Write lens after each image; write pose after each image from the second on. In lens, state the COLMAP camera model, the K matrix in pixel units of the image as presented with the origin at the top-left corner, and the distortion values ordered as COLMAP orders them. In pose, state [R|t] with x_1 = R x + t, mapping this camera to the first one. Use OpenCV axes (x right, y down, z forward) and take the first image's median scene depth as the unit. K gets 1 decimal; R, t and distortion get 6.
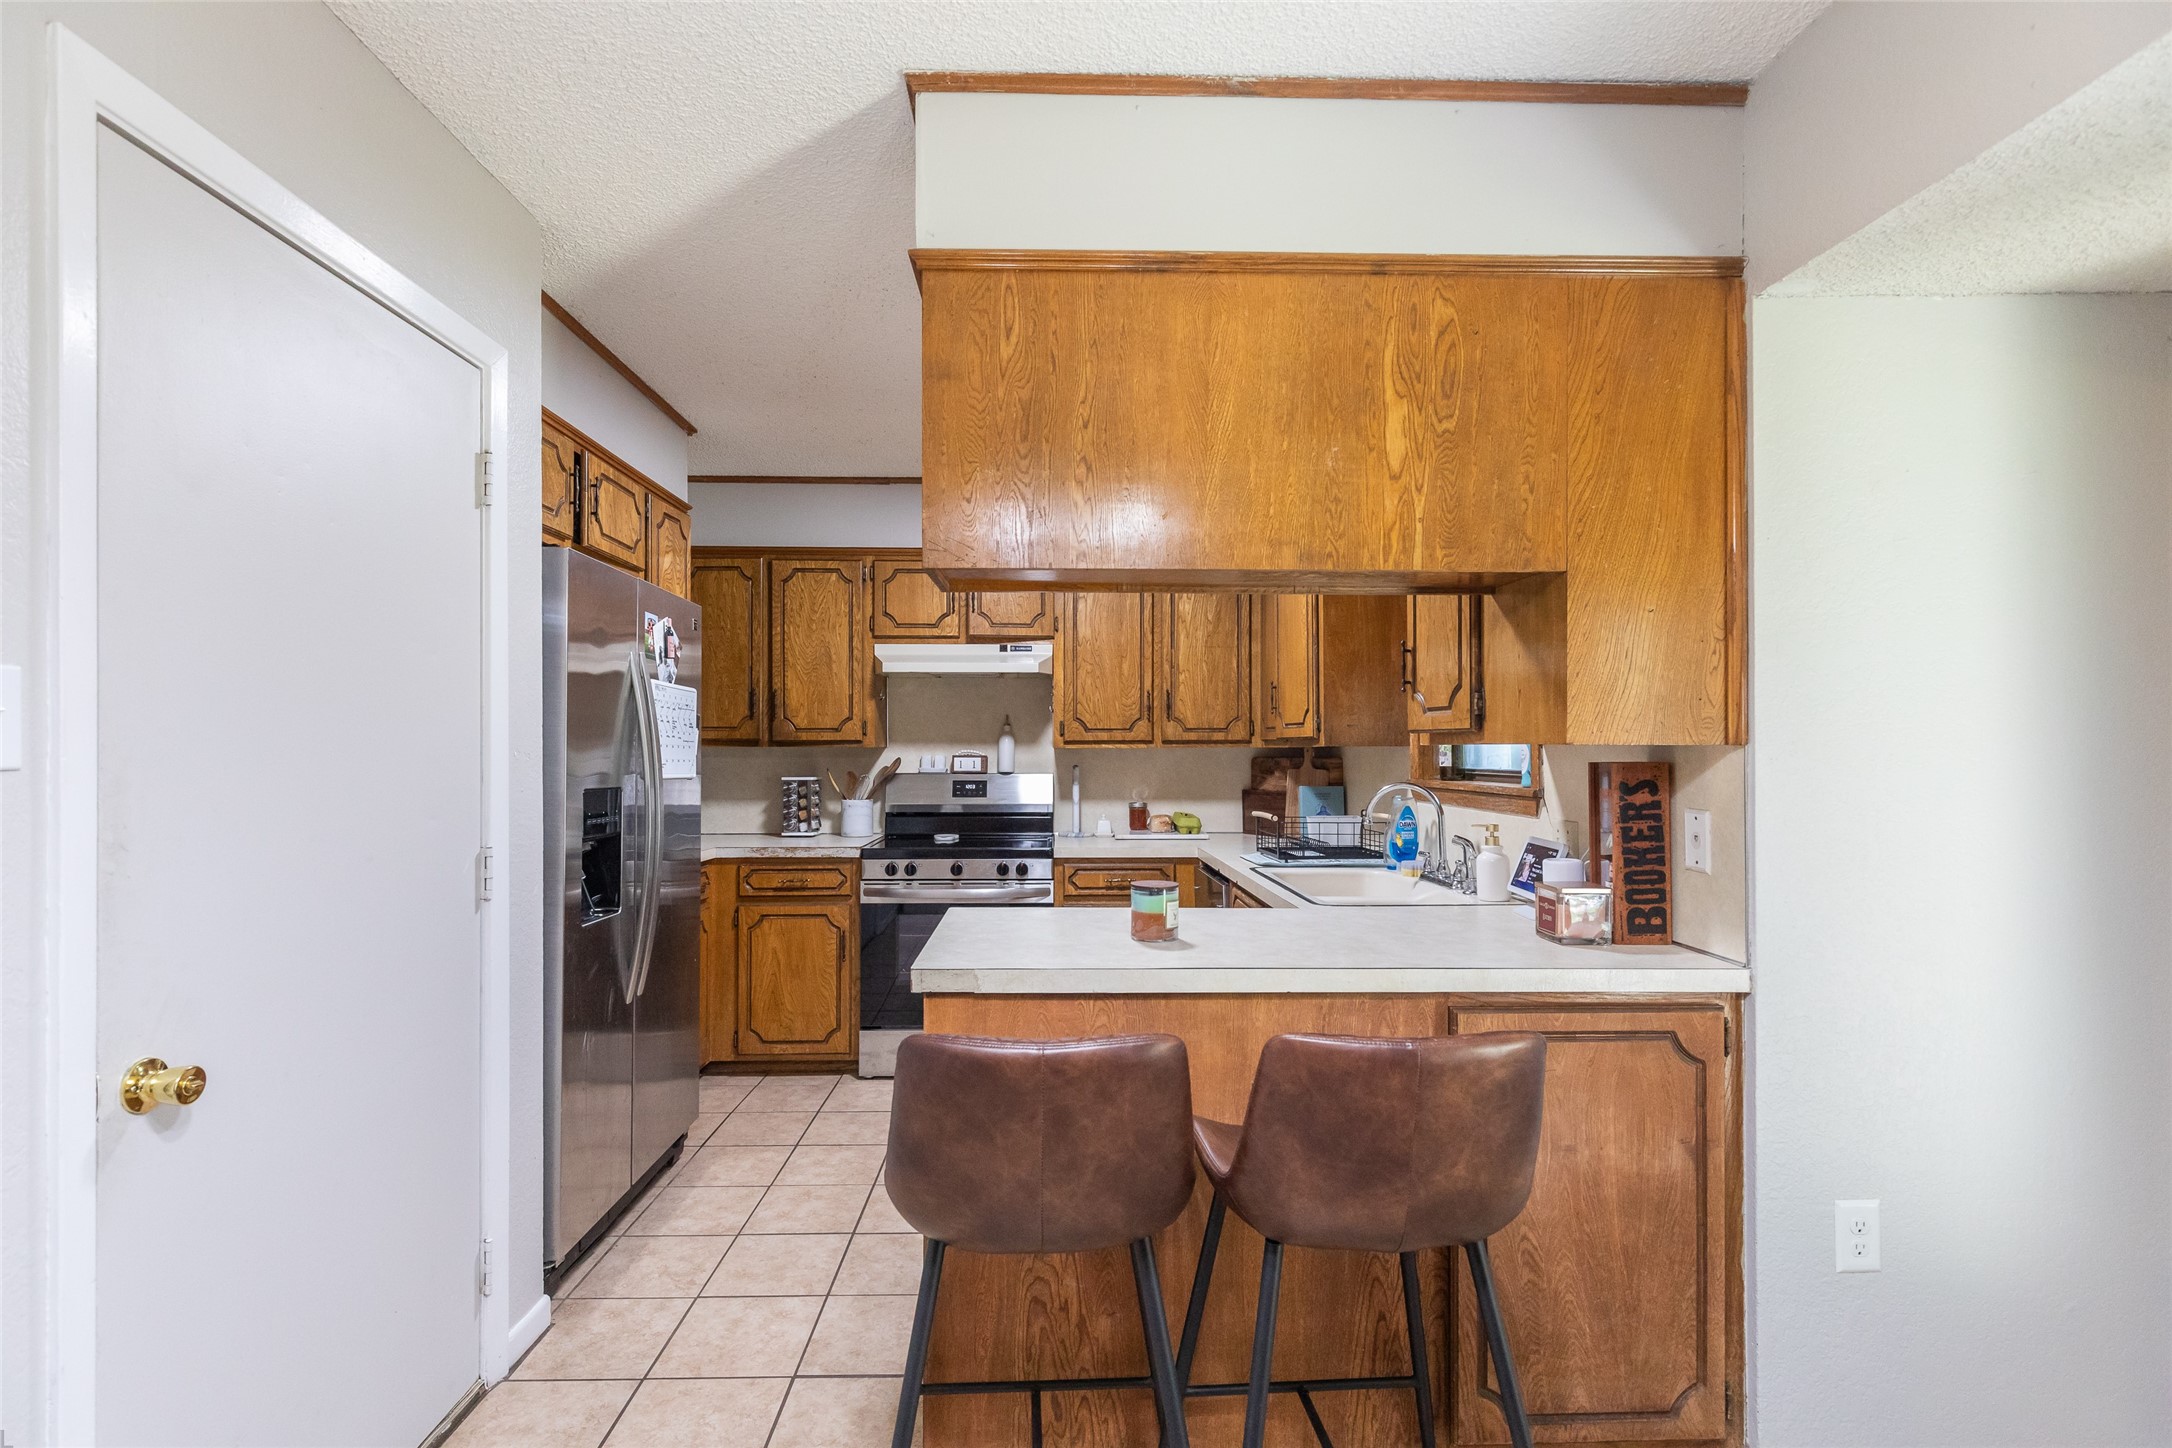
lens RADIAL K [[994.1, 0, 1078.3], [0, 994.1, 730.1], [0, 0, 1]] dist [0.004131, -0.001094]
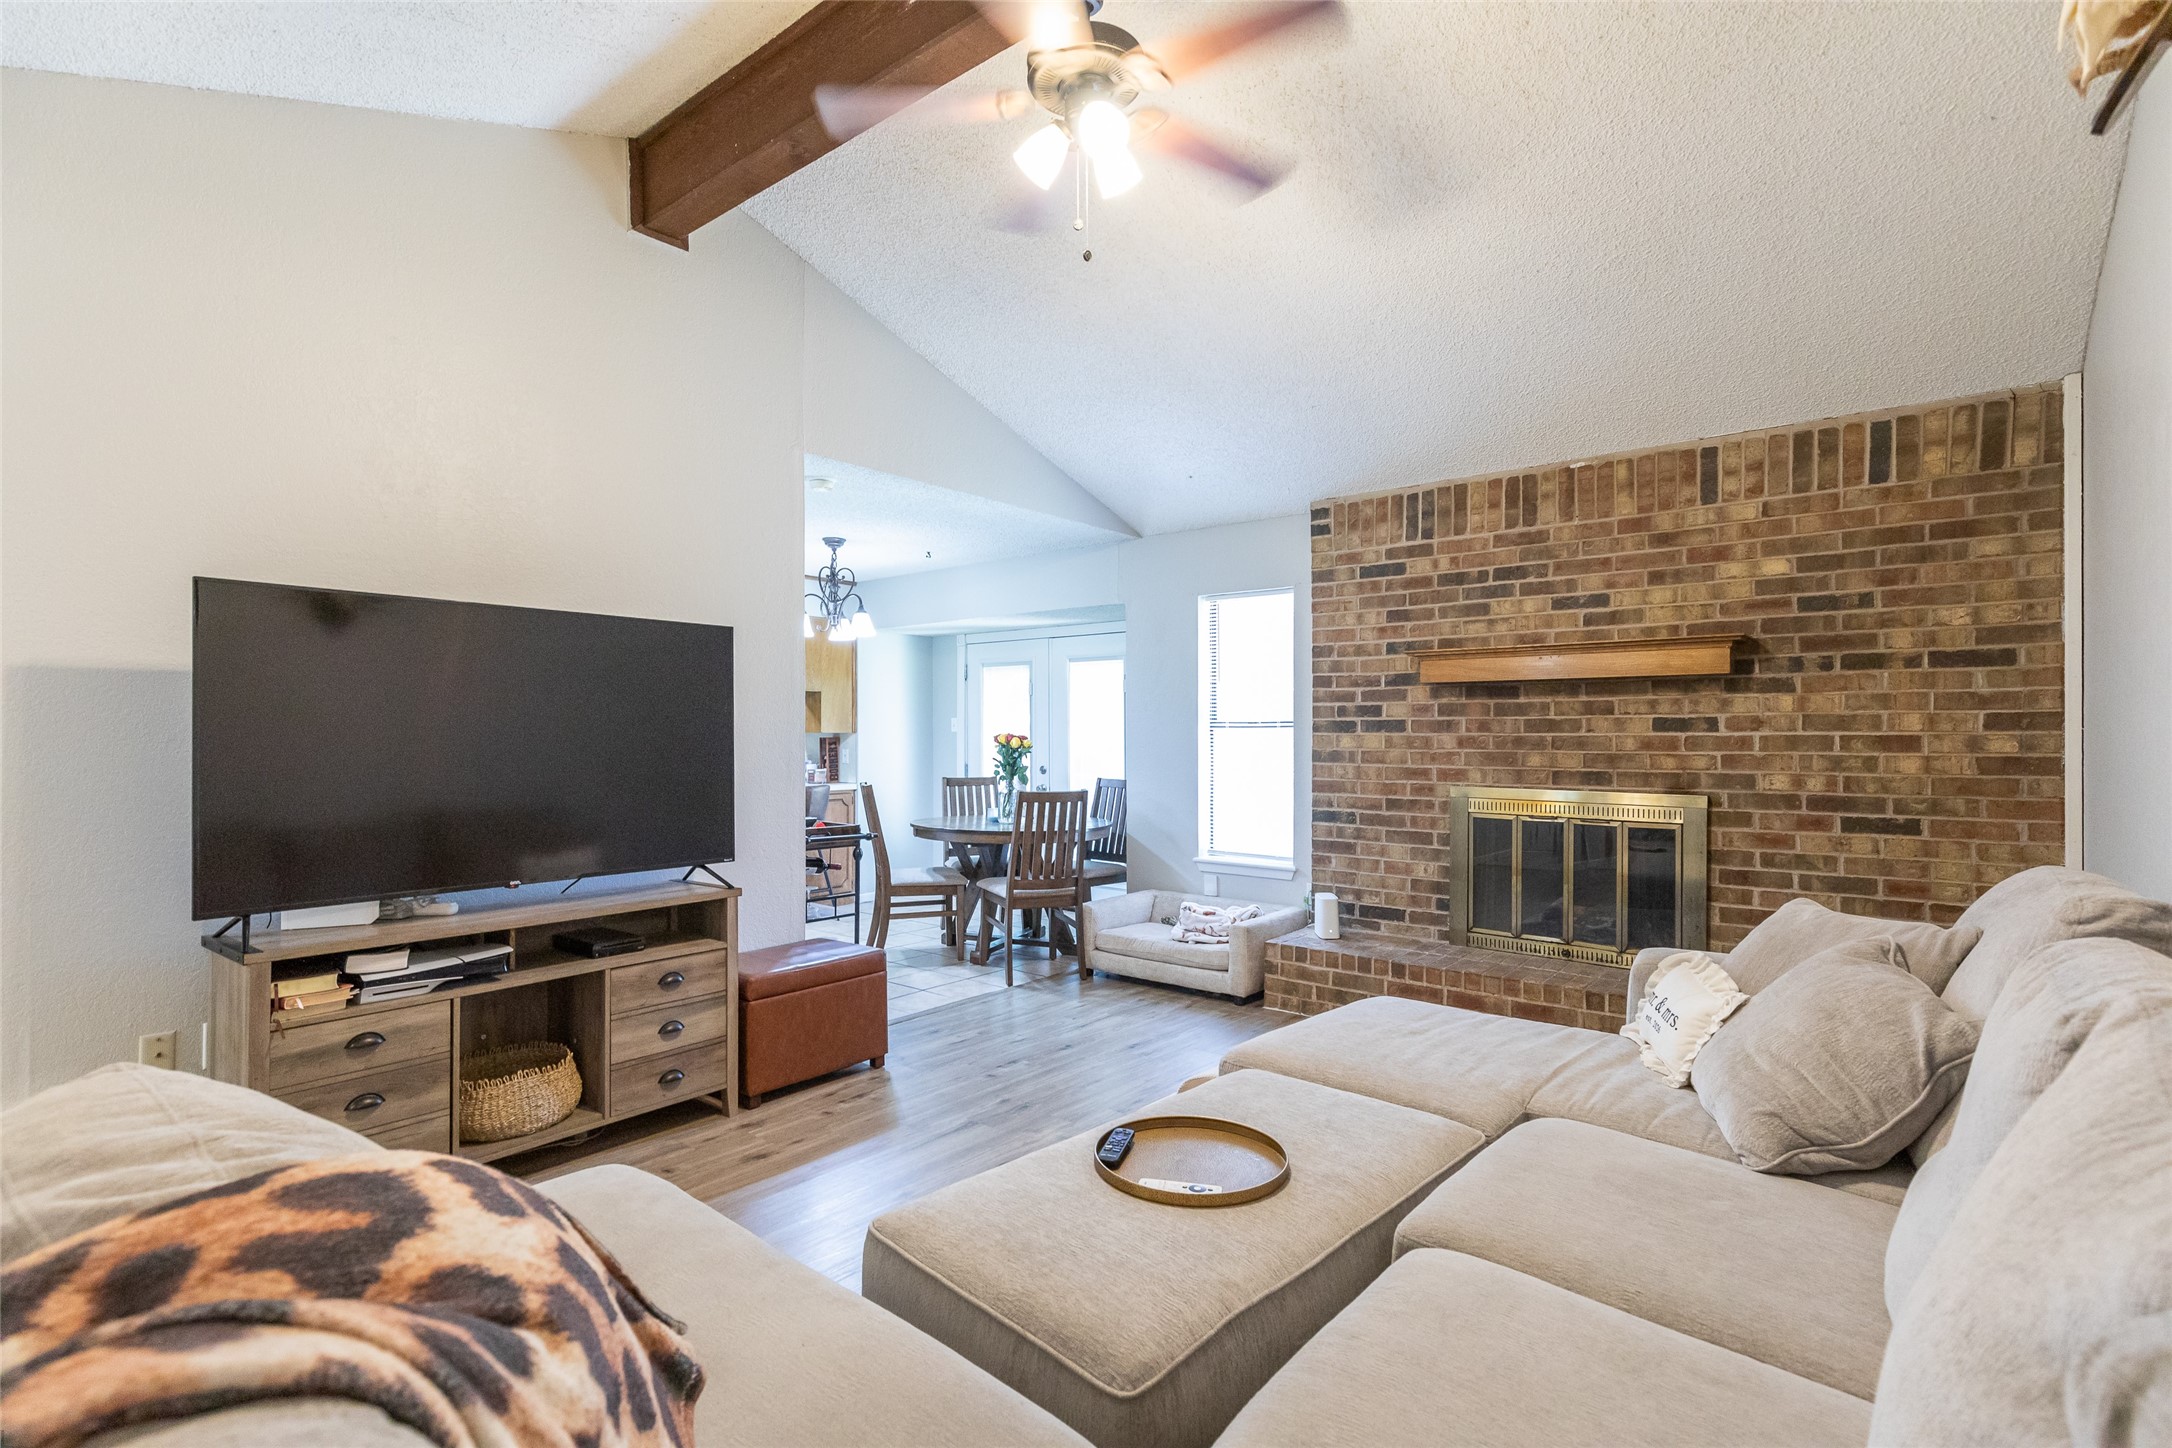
lens RADIAL K [[994.1, 0, 1056.0], [0, 994.1, 720.7], [0, 0, 1]] dist [0.004131, -0.001094]
pose [[0.689564, 0.008130, 0.724179, -0.857090], [-0.010351, 0.999945, -0.001370, -0.017982], [-0.724151, -0.006552, 0.689610, -1.201970]]
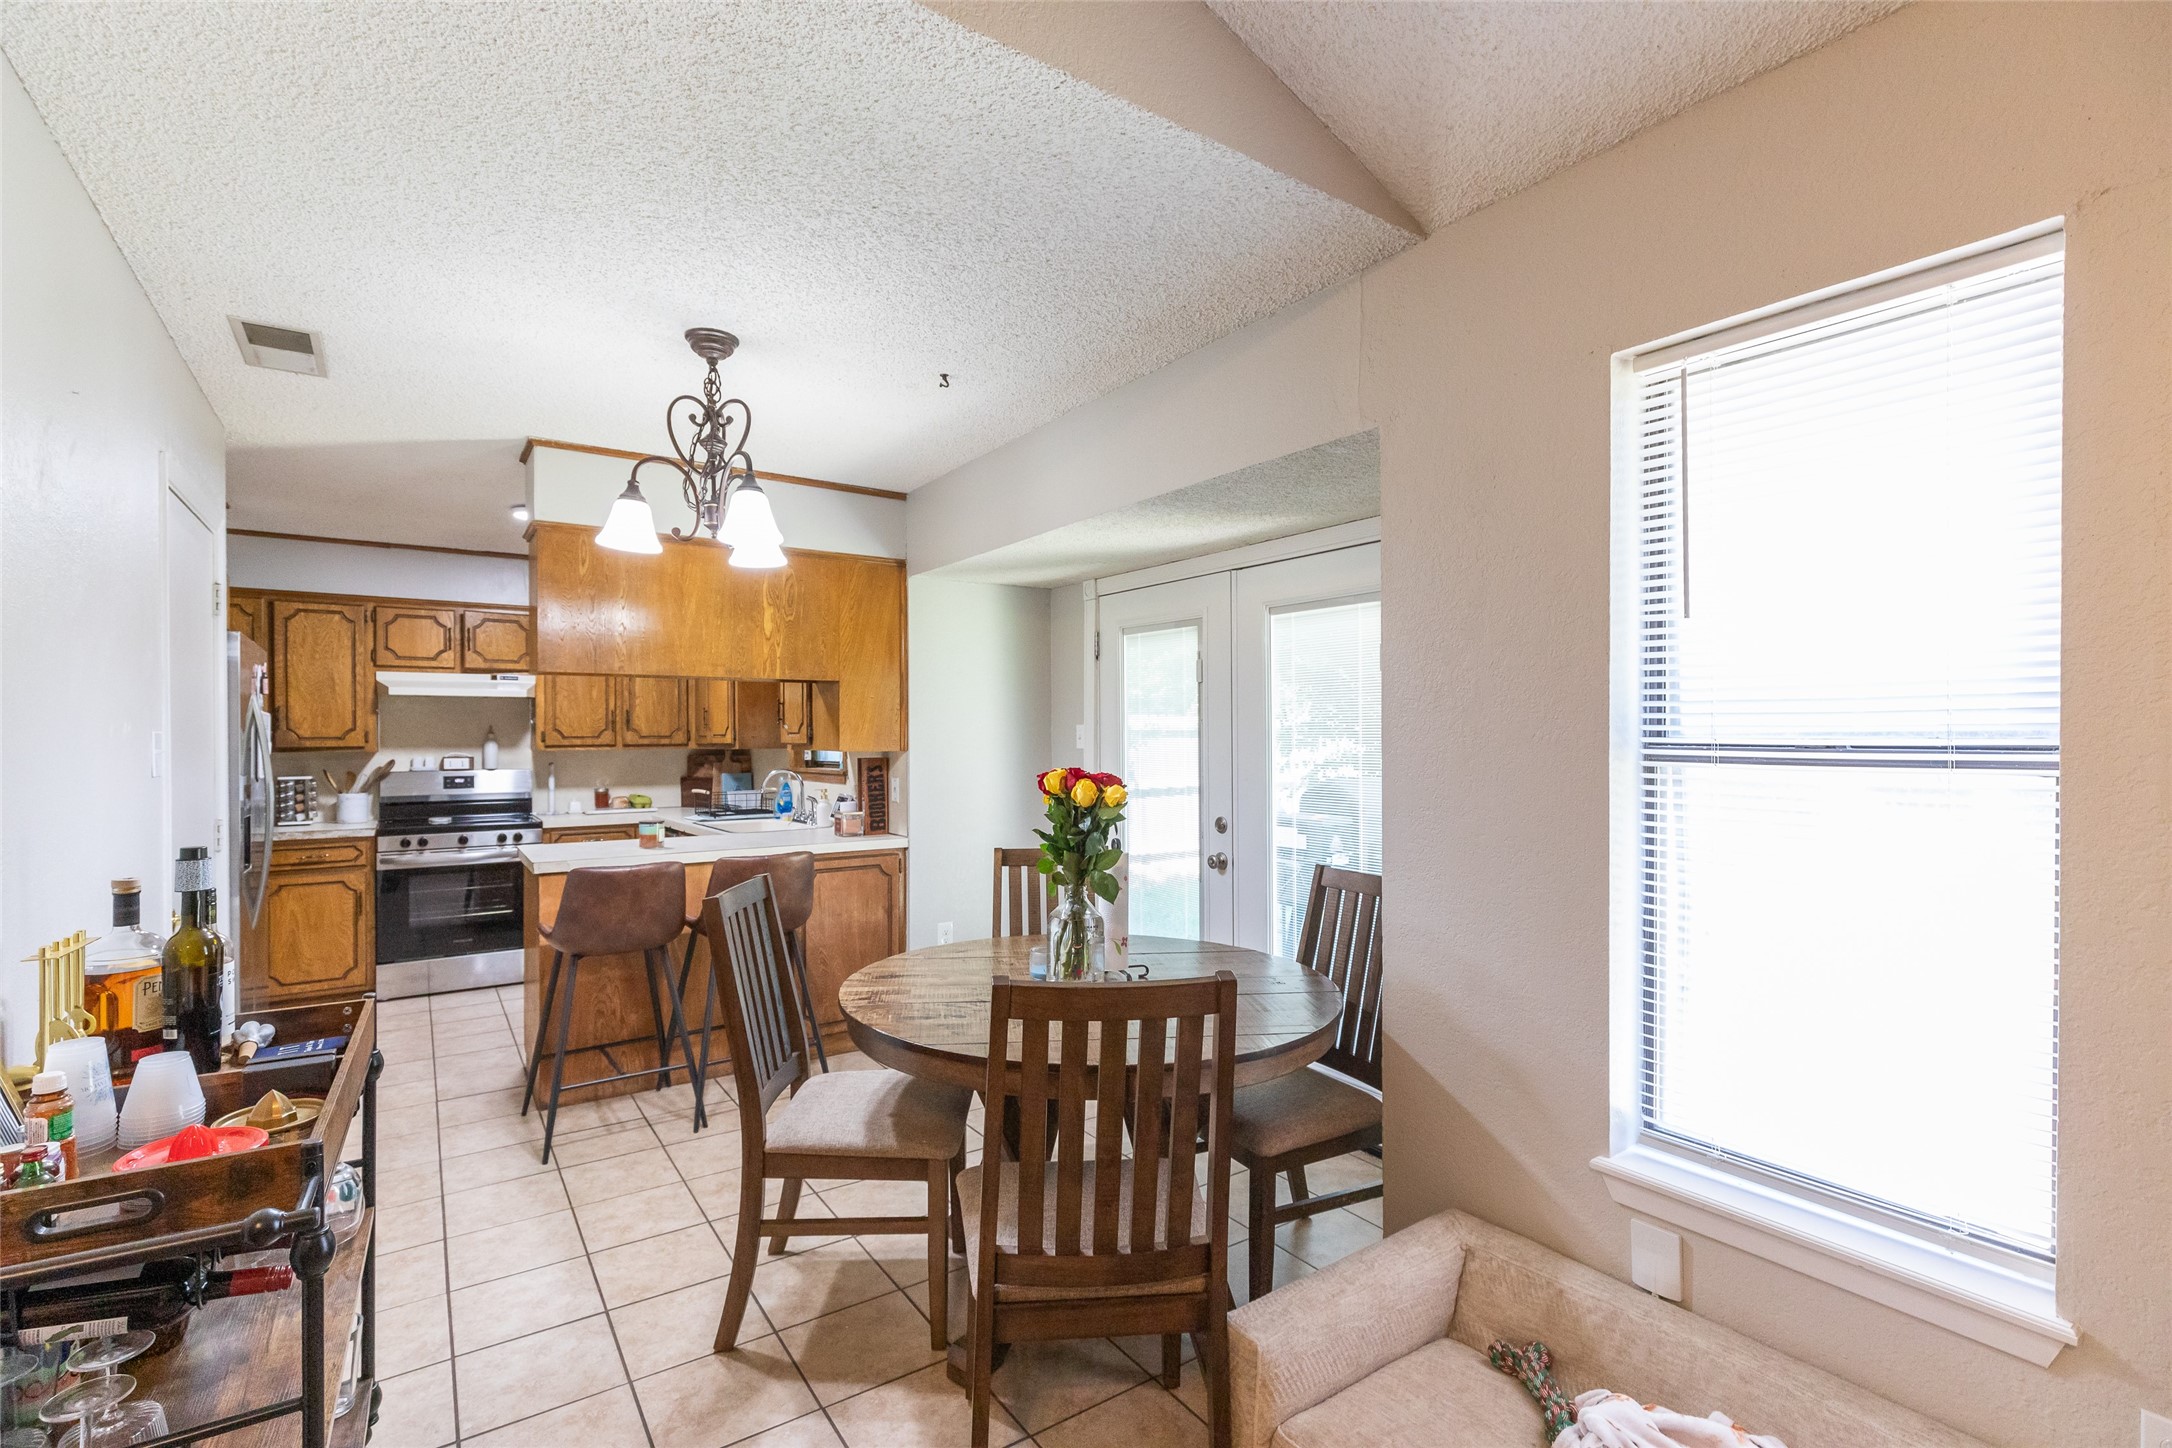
lens RADIAL K [[994.1, 0, 1090.6], [0, 994.1, 731.1], [0, 0, 1]] dist [0.004131, -0.001094]
pose [[0.837110, -0.001753, 0.547032, -0.150179], [-0.004237, 0.999944, 0.009688, -0.028219], [-0.547018, -0.010428, 0.837056, -0.631855]]
